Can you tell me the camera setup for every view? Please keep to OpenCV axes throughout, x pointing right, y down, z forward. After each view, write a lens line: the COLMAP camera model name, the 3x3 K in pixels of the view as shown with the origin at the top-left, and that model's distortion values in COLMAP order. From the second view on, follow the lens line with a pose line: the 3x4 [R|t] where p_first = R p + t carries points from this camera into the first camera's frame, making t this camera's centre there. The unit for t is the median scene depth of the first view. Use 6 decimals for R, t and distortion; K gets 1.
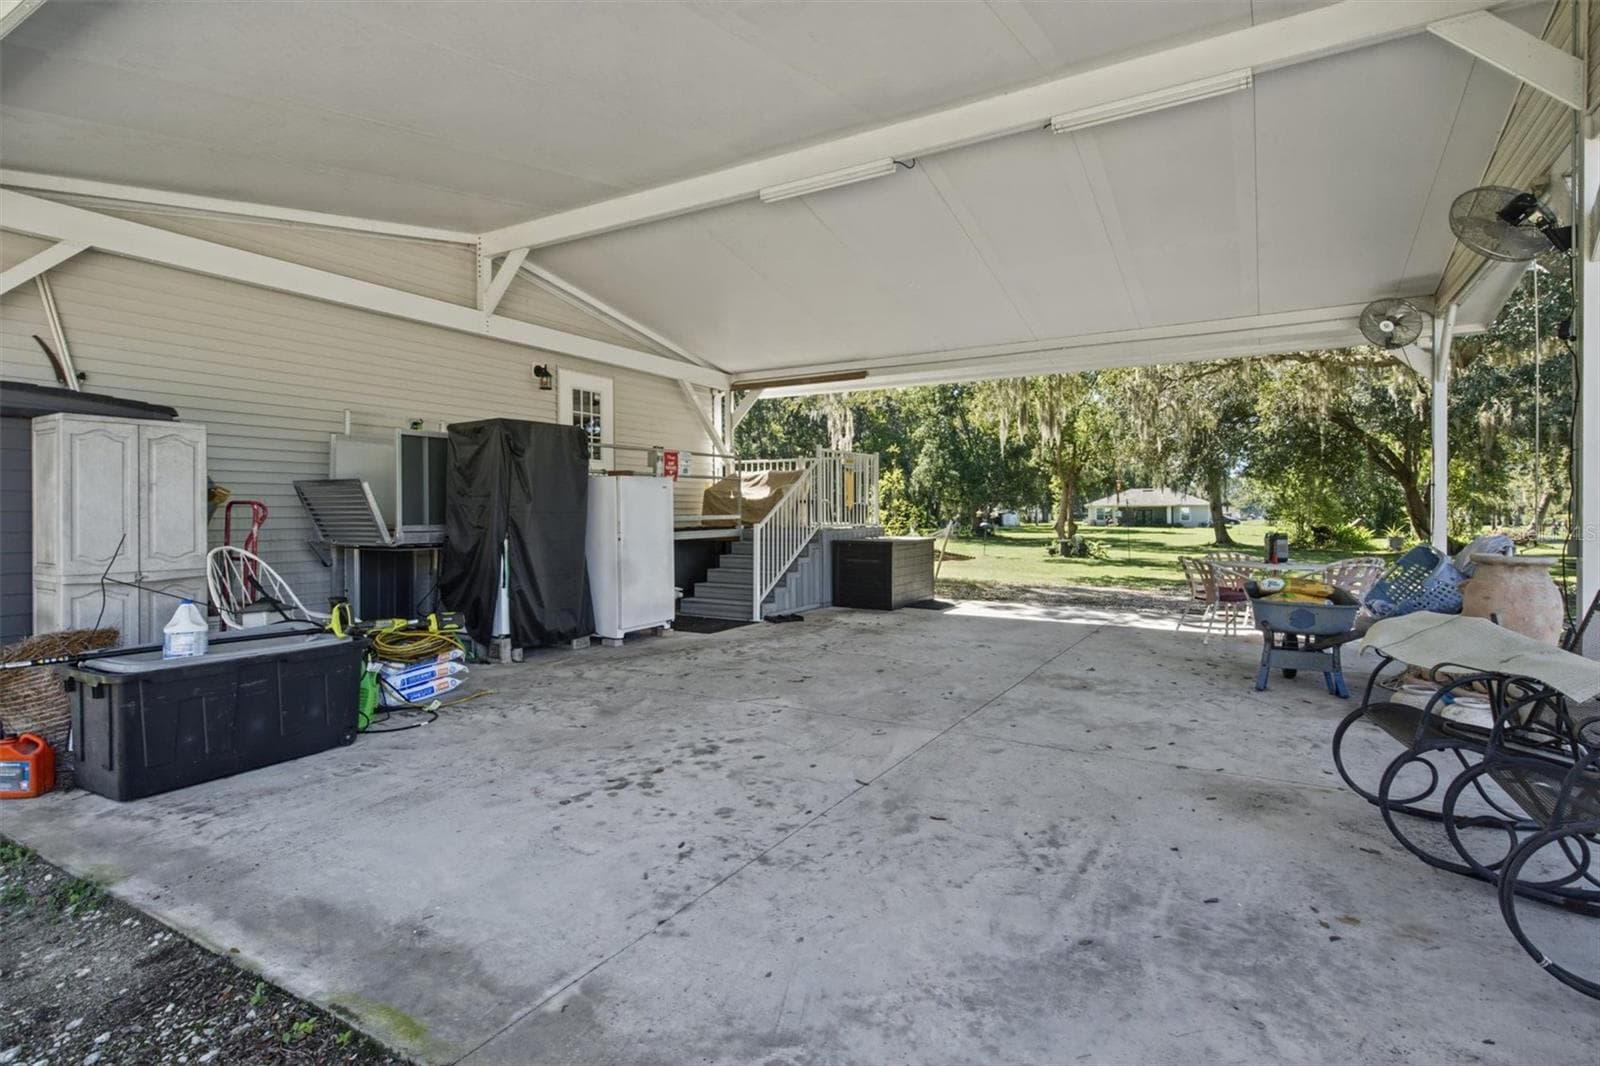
lens RADIAL K [[788.0, 0, 800.4], [0, 788.0, 526.1], [0, 0, 1]] dist [0.001344, 0.000077]
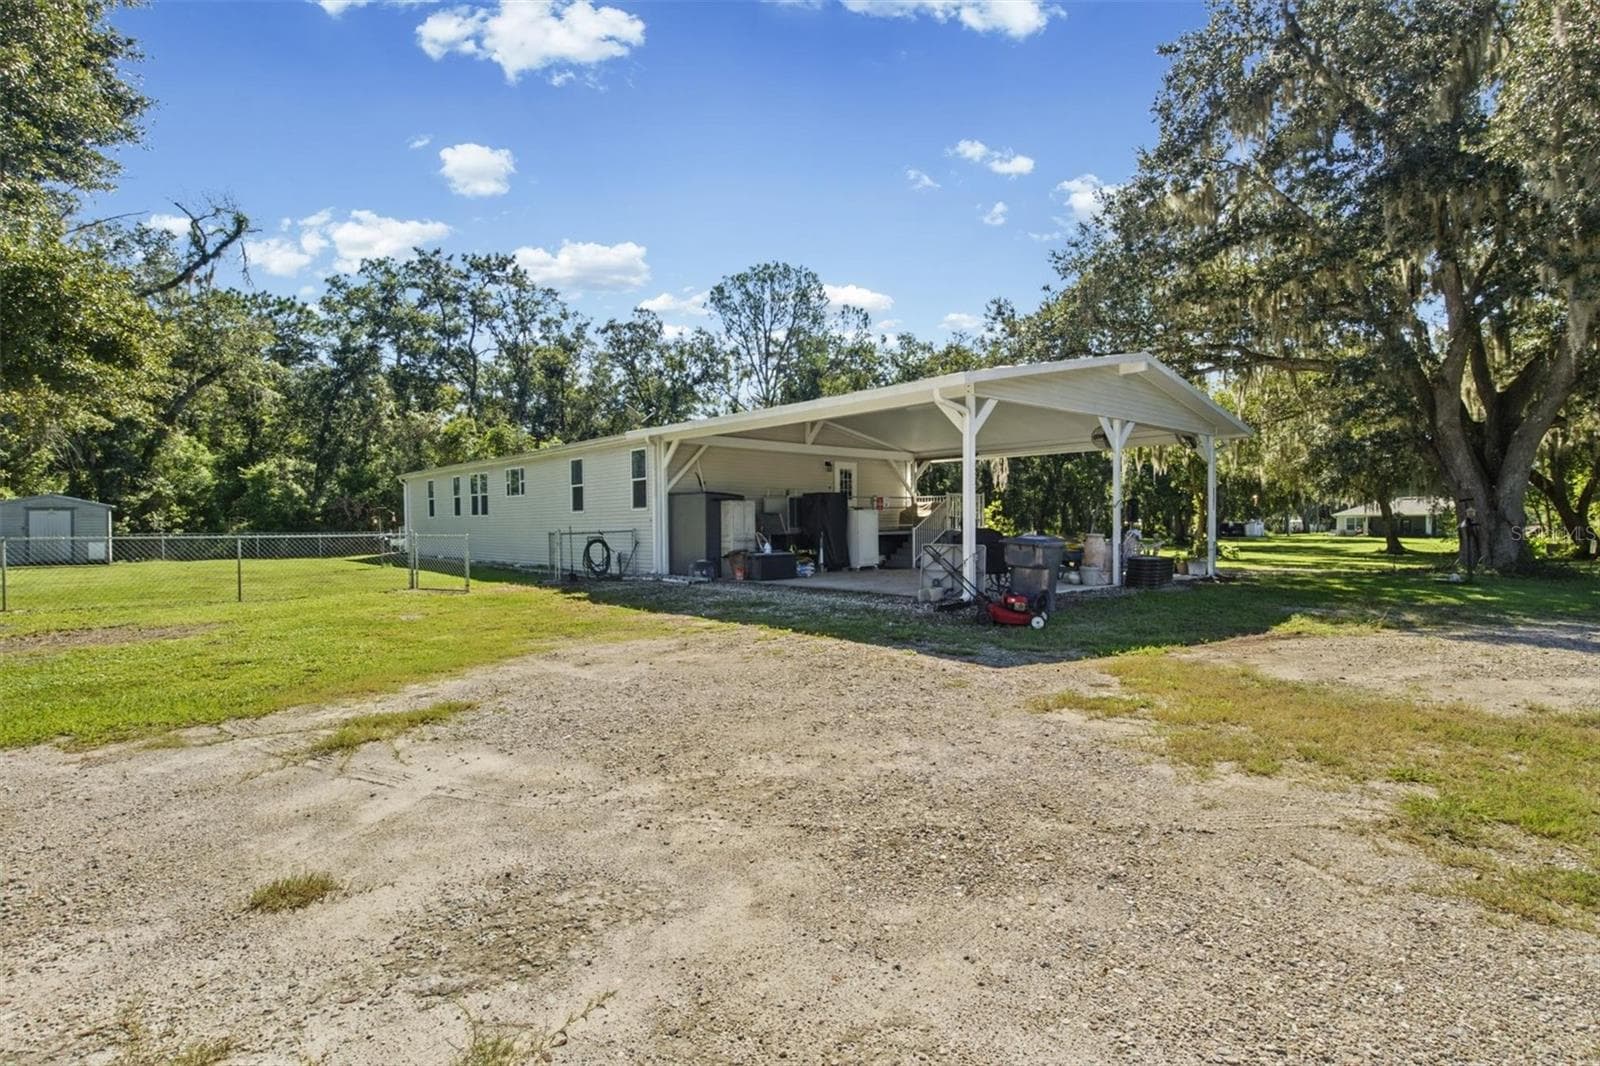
lens RADIAL K [[788.0, 0, 800.4], [0, 788.0, 526.1], [0, 0, 1]] dist [0.001344, 0.000077]
pose [[0.953245, -0.004667, -0.302164, 0.302777], [-0.000153, 0.999873, -0.015924, 0.029056], [0.302200, 0.015226, 0.953123, -1.256028]]
